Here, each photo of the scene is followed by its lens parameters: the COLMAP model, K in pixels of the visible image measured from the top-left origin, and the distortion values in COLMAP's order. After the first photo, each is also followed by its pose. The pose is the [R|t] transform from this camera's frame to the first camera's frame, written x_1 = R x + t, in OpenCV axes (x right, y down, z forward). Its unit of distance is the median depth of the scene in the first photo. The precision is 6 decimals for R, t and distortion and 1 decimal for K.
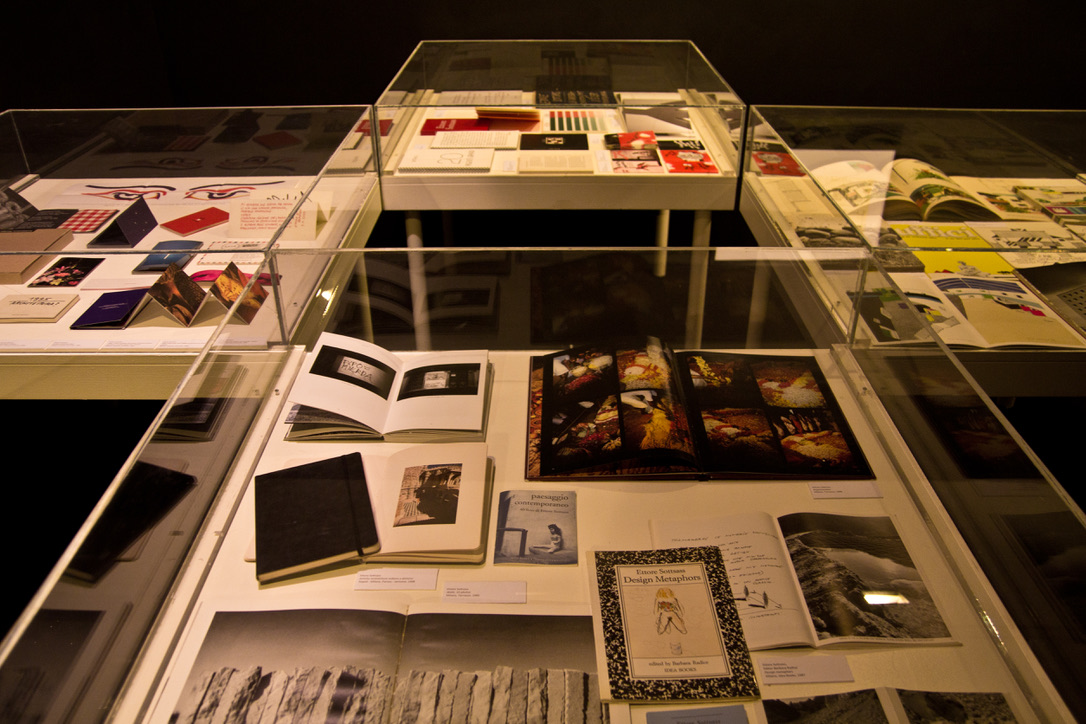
lens RADIAL K [[866.4, 0, 543.0], [0, 866.4, 362.0], [0, 0, 1]] dist [-0.124844, 0.109546]
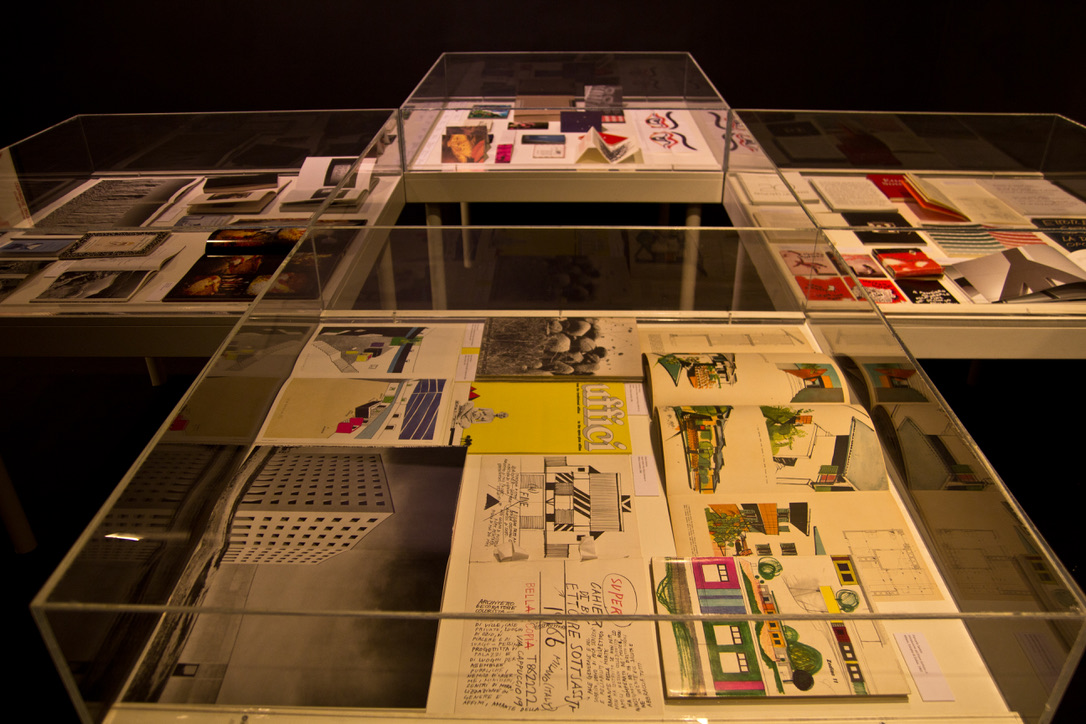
lens RADIAL K [[866.4, 0, 543.0], [0, 866.4, 362.0], [0, 0, 1]] dist [-0.124844, 0.109546]
pose [[-0.010459, 0.504456, -0.863374, 1.248675], [-0.494578, 0.747805, 0.442922, -0.566259], [0.869070, 0.431638, 0.241672, 0.897265]]
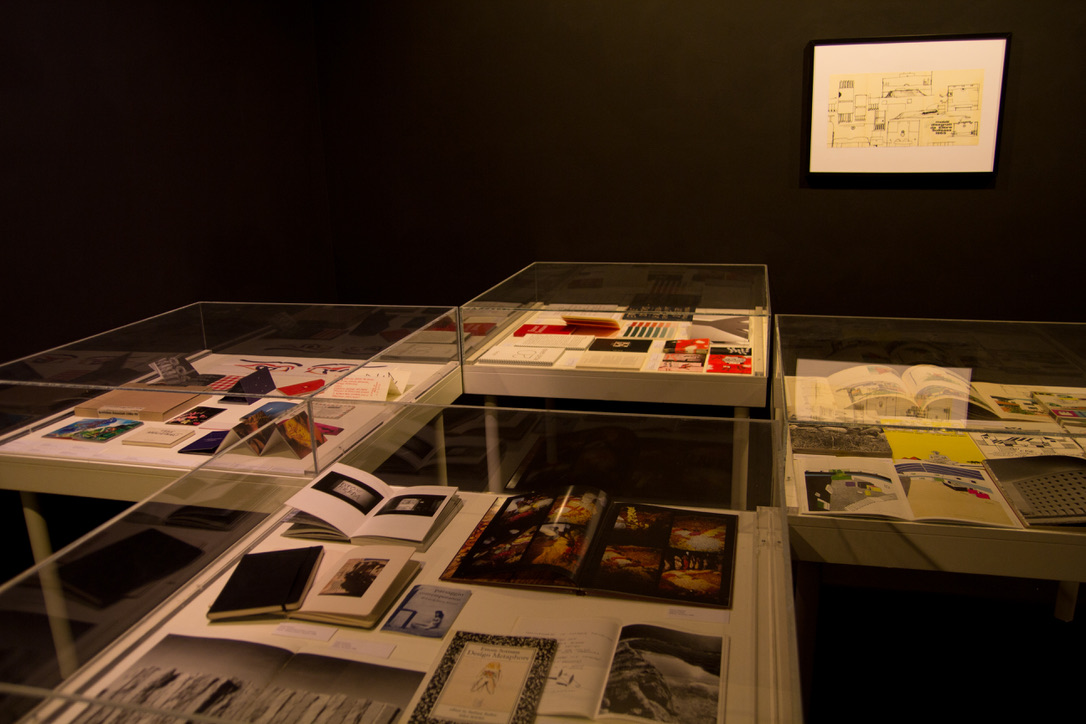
lens RADIAL K [[838.0, 0, 543.0], [0, 838.0, 362.0], [0, 0, 1]] dist [-0.115578, 0.093029]
pose [[0.971514, 0.037475, -0.234000, 0.275419], [-0.095959, 0.965055, -0.243846, 0.078322], [0.216685, 0.259354, 0.941160, -0.118248]]
